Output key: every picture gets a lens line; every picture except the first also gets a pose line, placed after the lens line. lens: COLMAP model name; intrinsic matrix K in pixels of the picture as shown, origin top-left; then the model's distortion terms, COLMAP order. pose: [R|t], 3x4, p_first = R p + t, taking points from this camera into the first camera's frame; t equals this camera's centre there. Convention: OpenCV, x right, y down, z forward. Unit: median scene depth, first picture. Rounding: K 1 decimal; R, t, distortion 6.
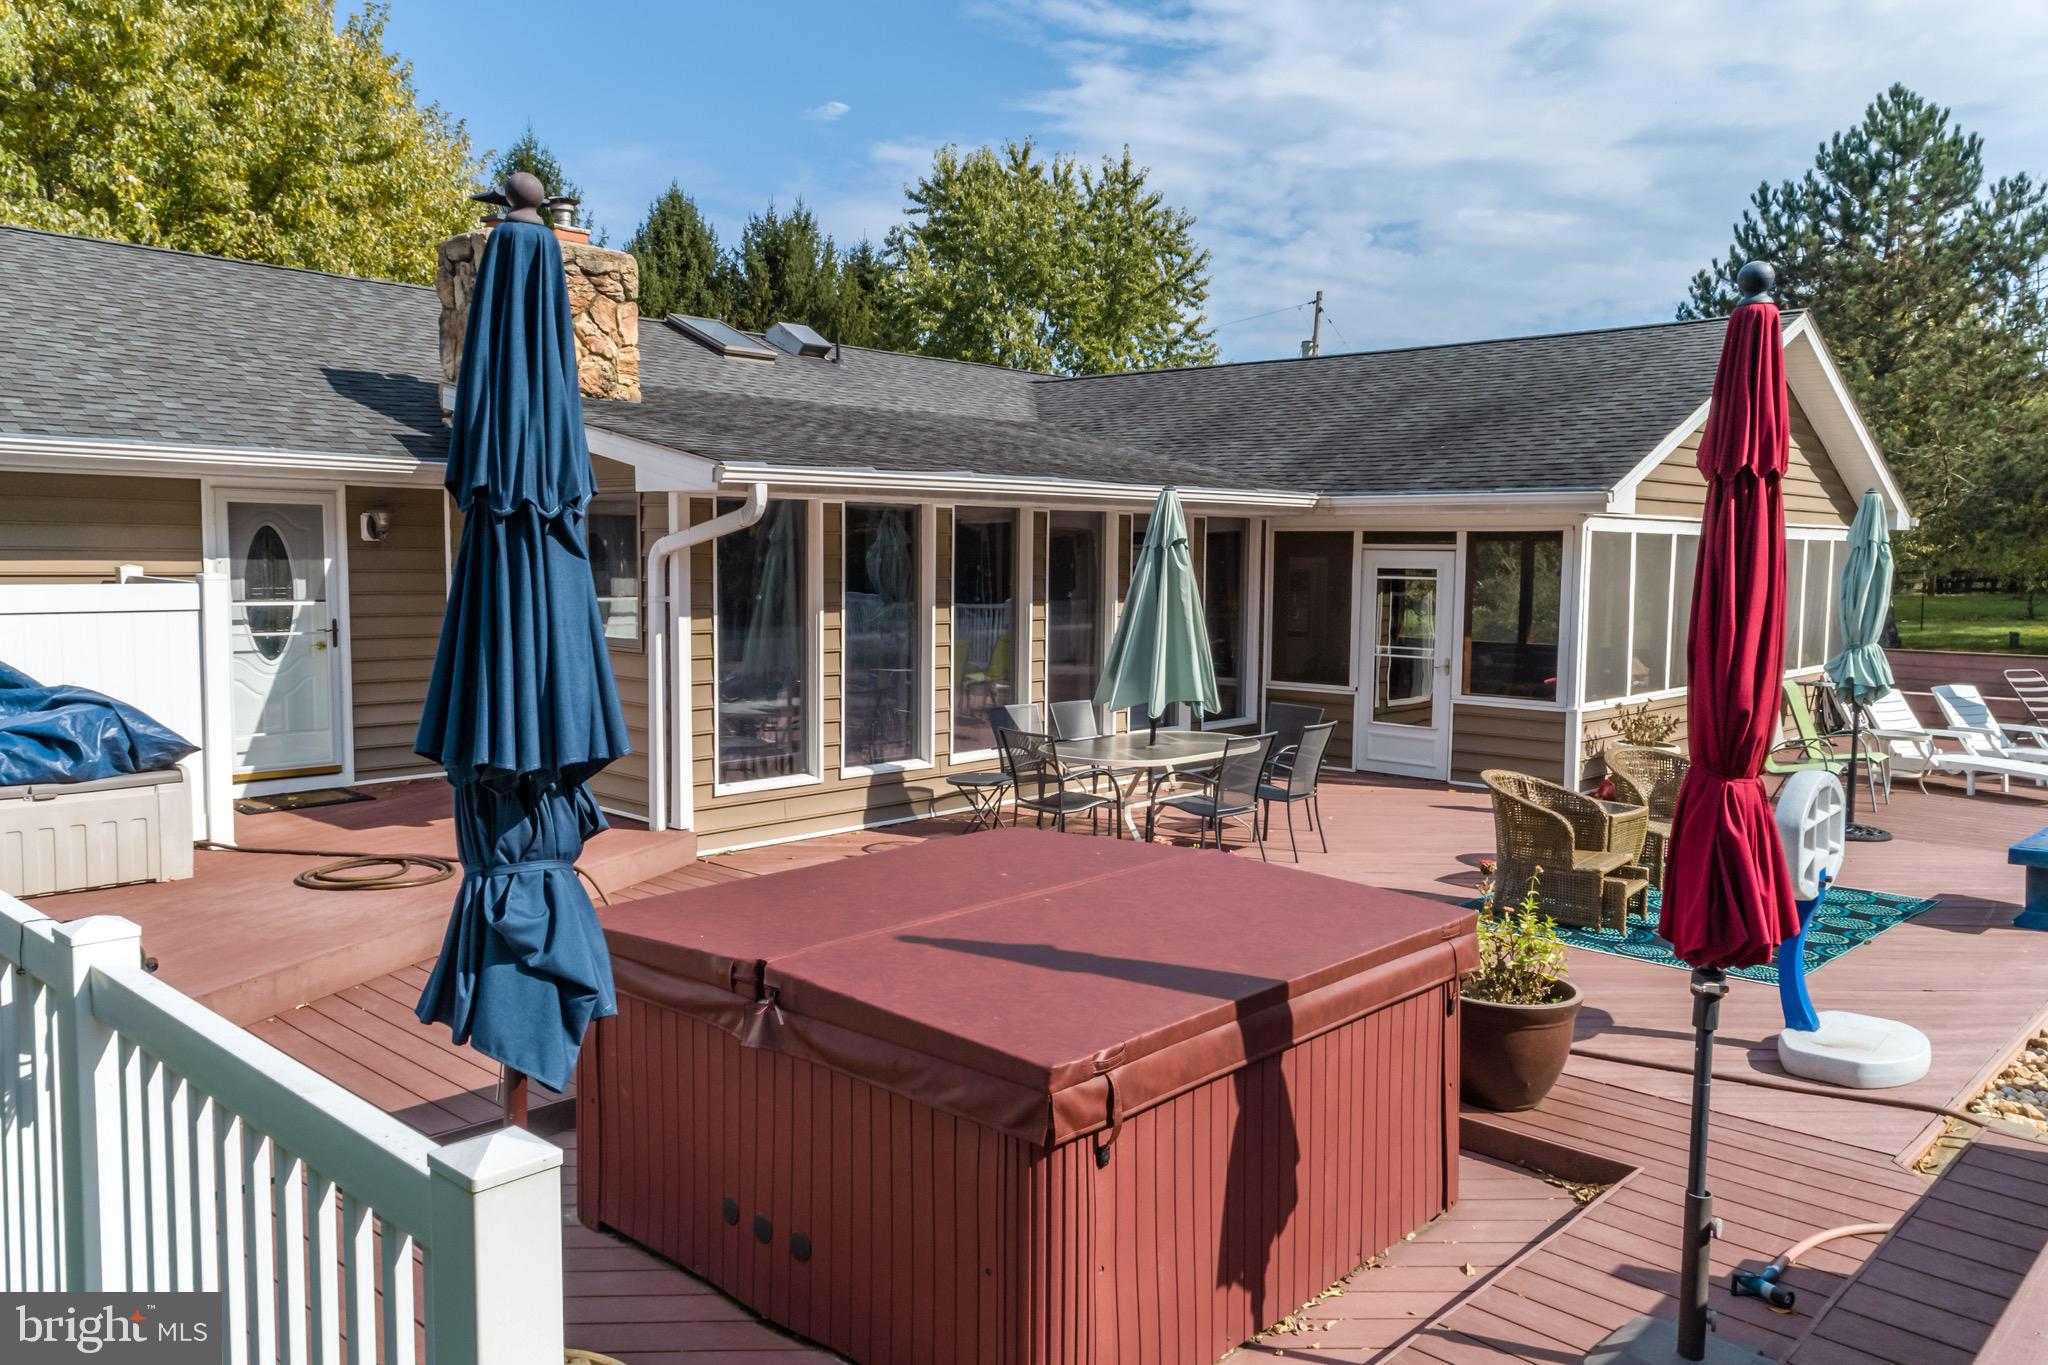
lens RADIAL K [[1517.6, 0, 1017.1], [0, 1517.6, 687.6], [0, 0, 1]] dist [0.009143, 0.011630]
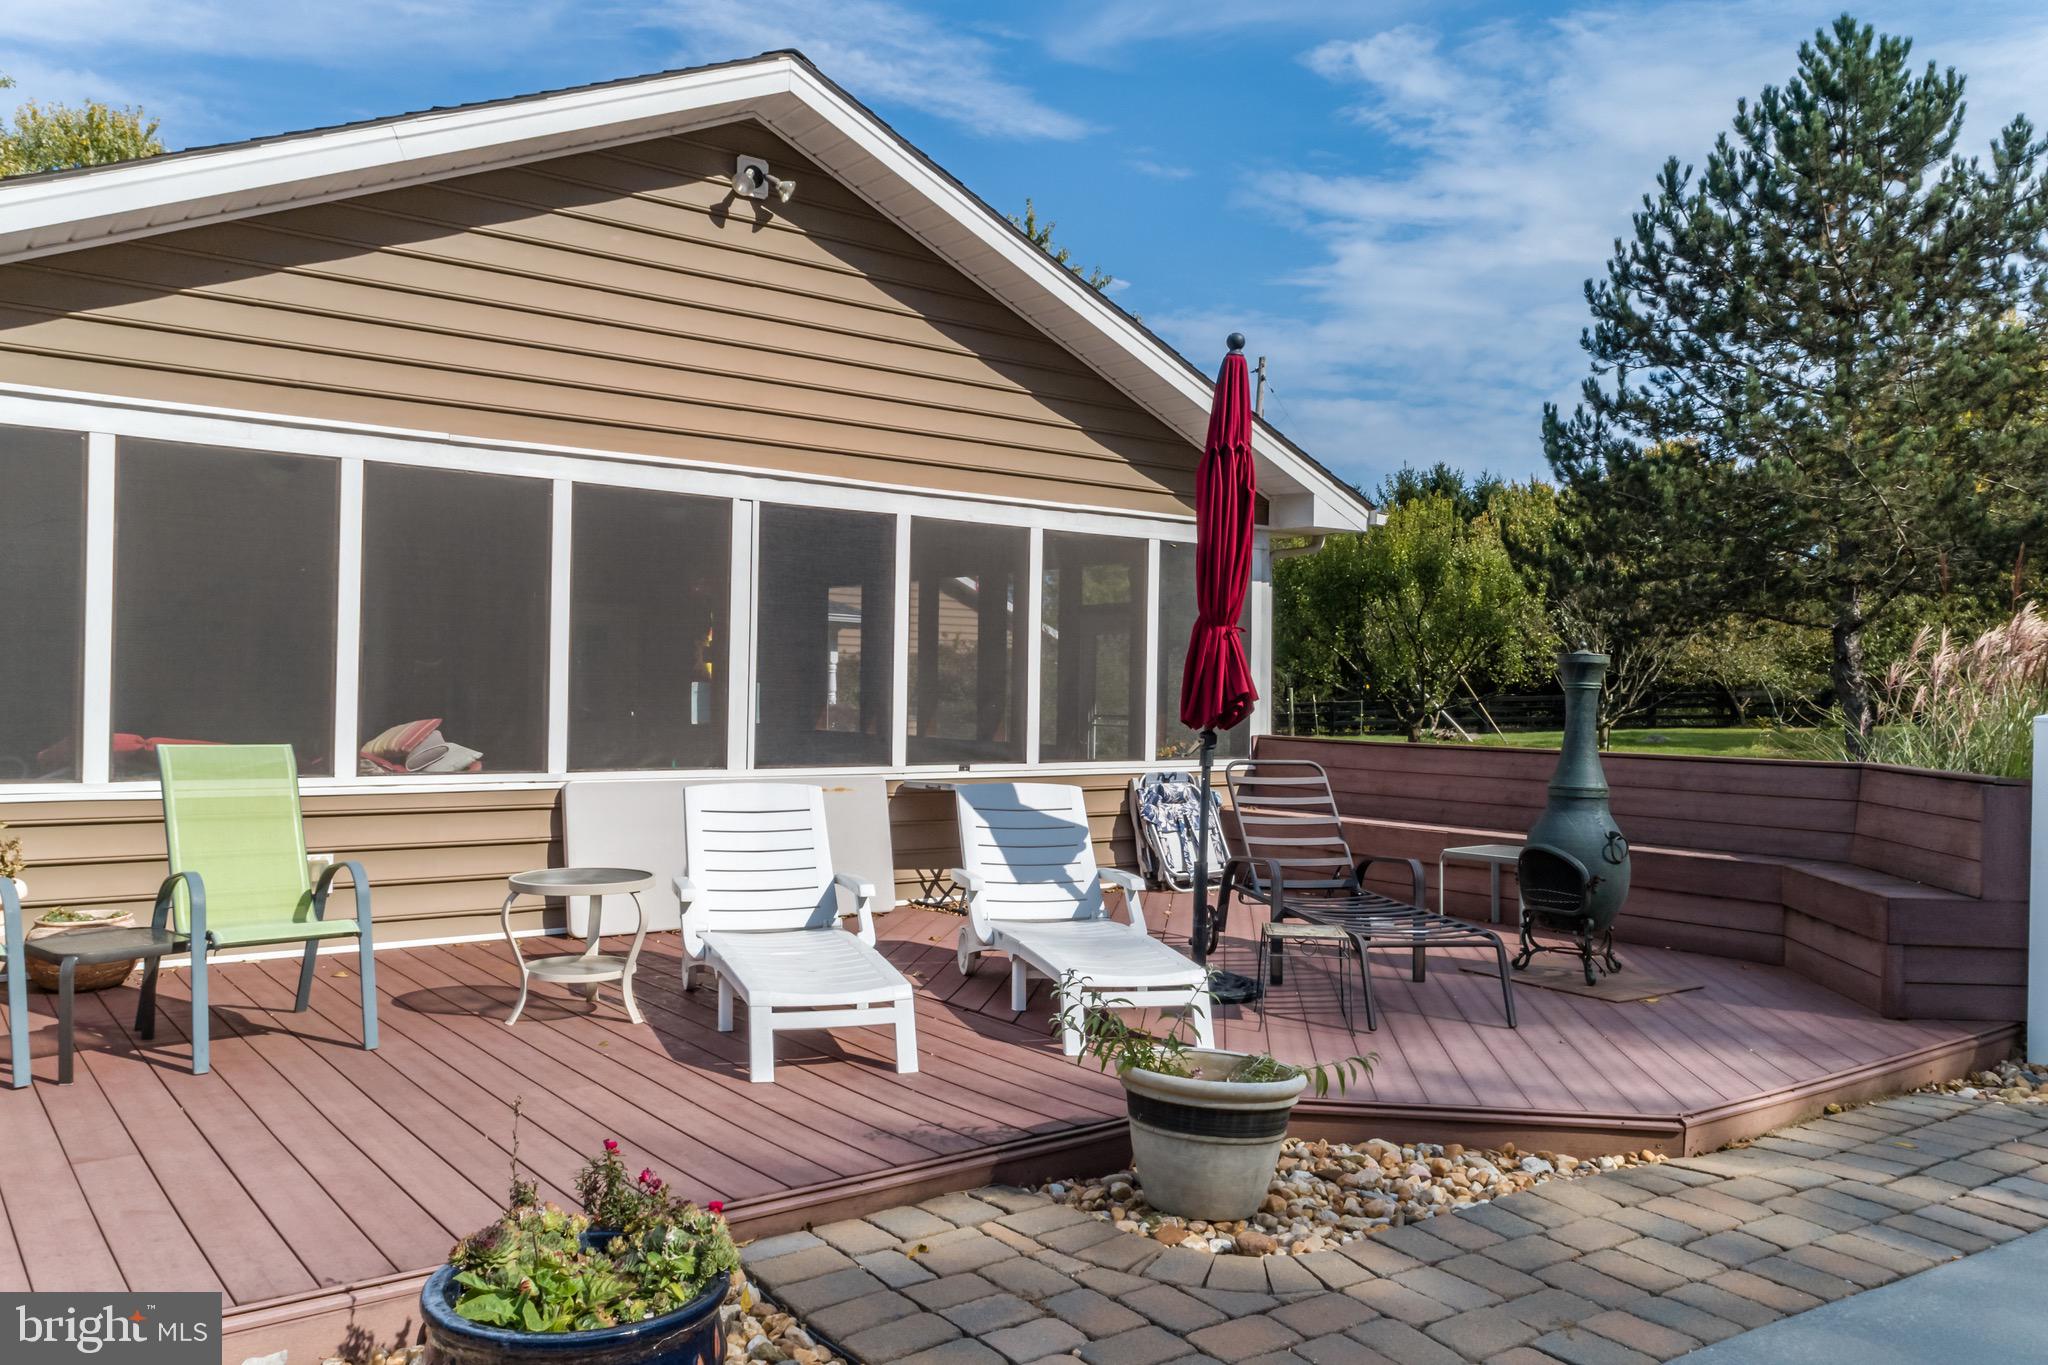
lens RADIAL K [[1517.6, 0, 1017.1], [0, 1517.6, 687.6], [0, 0, 1]] dist [0.009143, 0.011630]
pose [[0.986014, 0.006306, -0.166546, 0.720539], [-0.021806, 0.995575, -0.091400, 0.012612], [0.165233, 0.093754, 0.981788, 0.560849]]
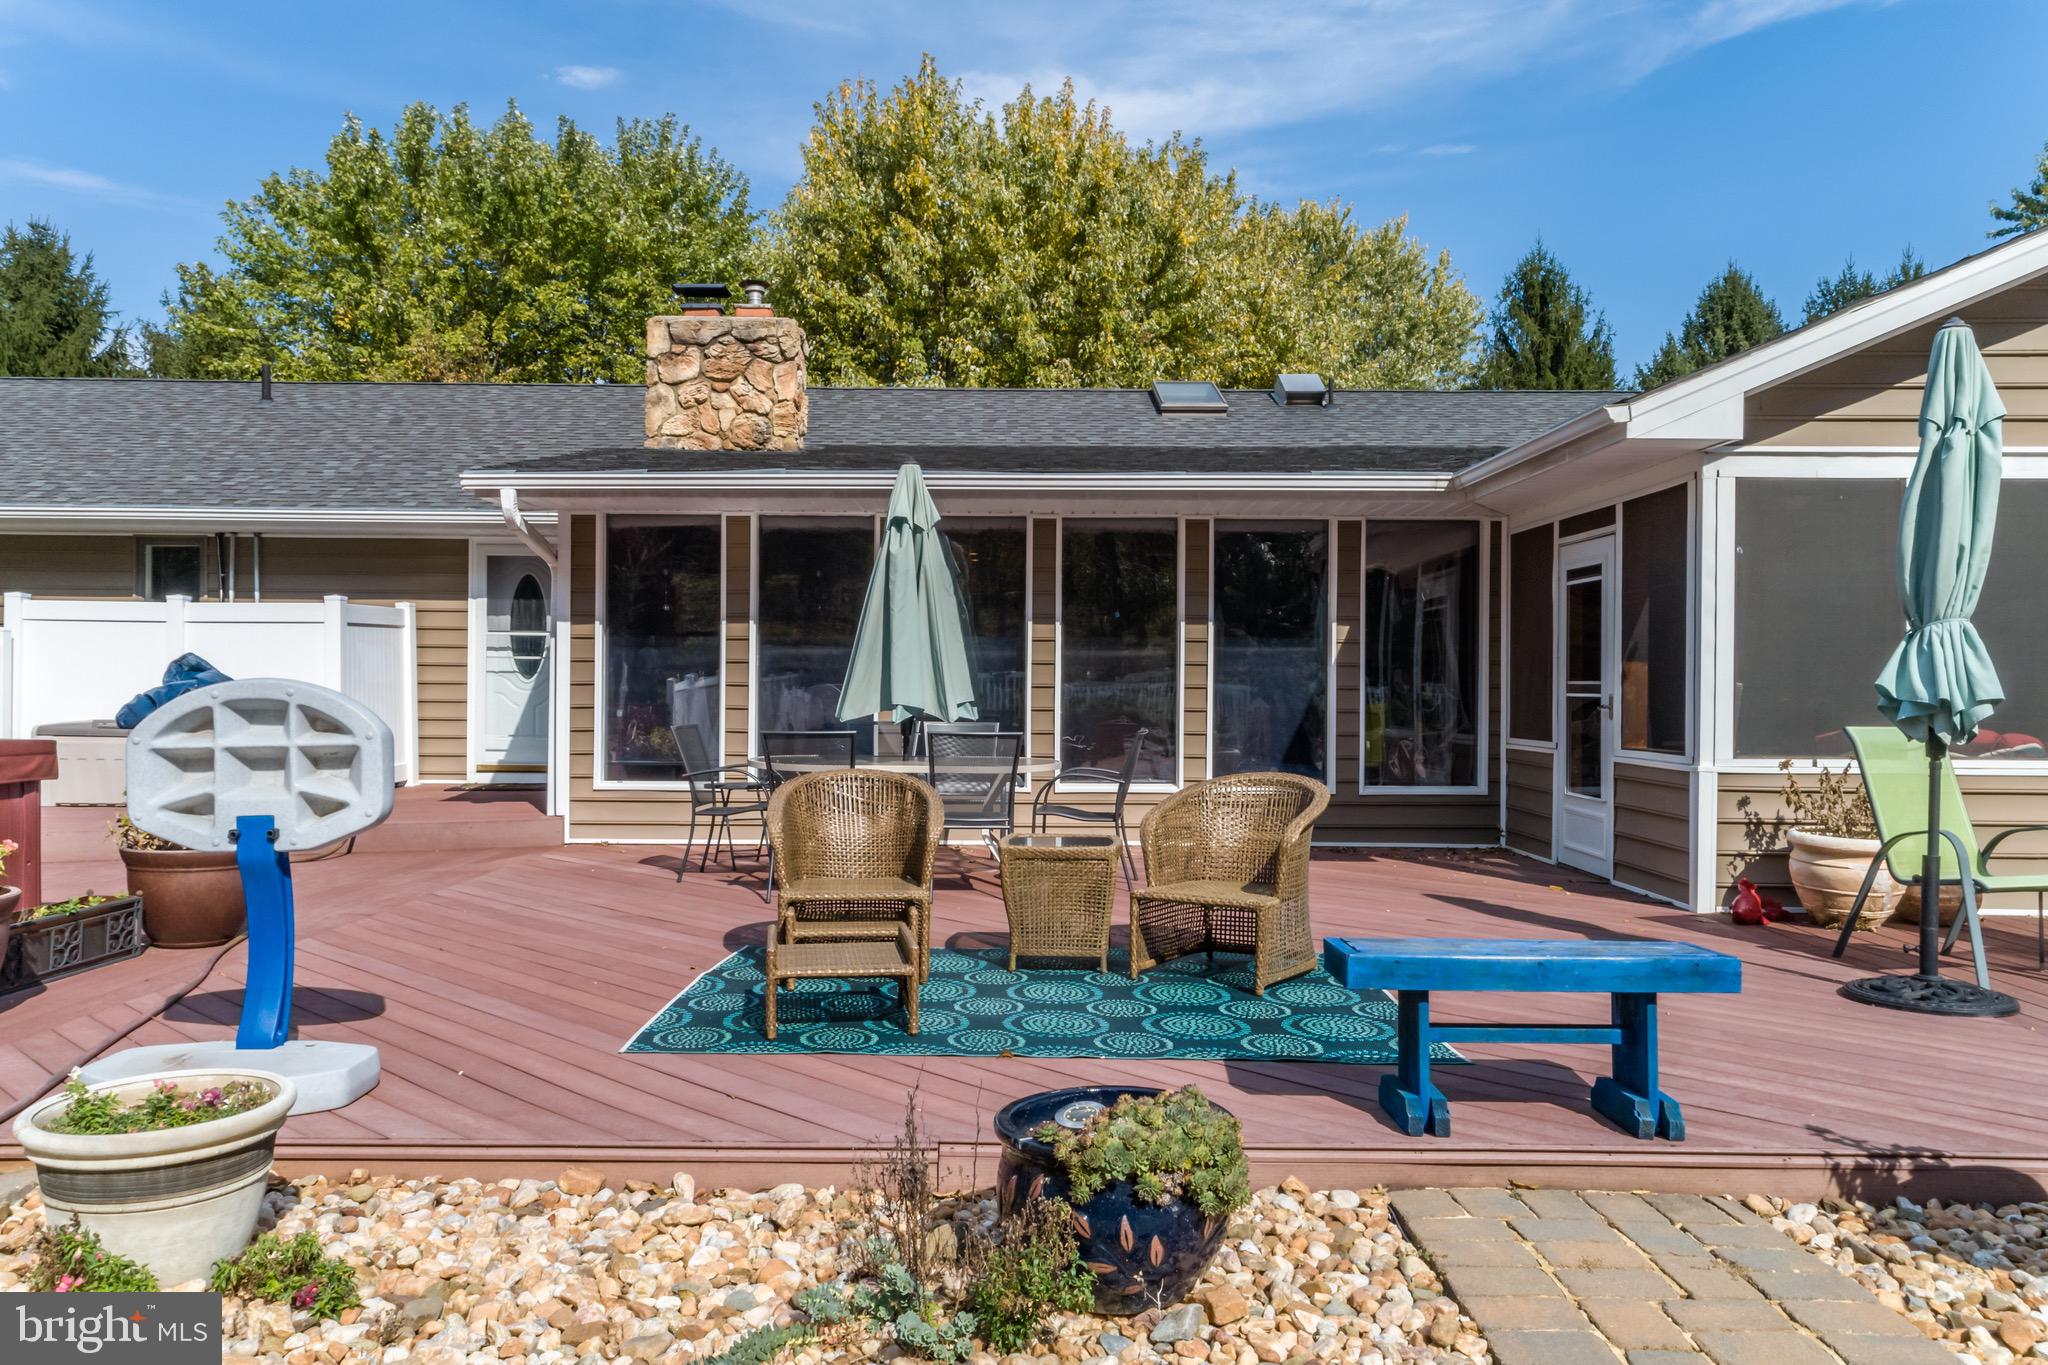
lens RADIAL K [[1517.6, 0, 1017.1], [0, 1517.6, 687.6], [0, 0, 1]] dist [0.009143, 0.011630]
pose [[0.681292, -0.004848, -0.731996, 0.564350], [-0.064425, 0.995701, -0.066557, 0.037019], [0.729171, 0.092504, 0.678050, 0.341055]]
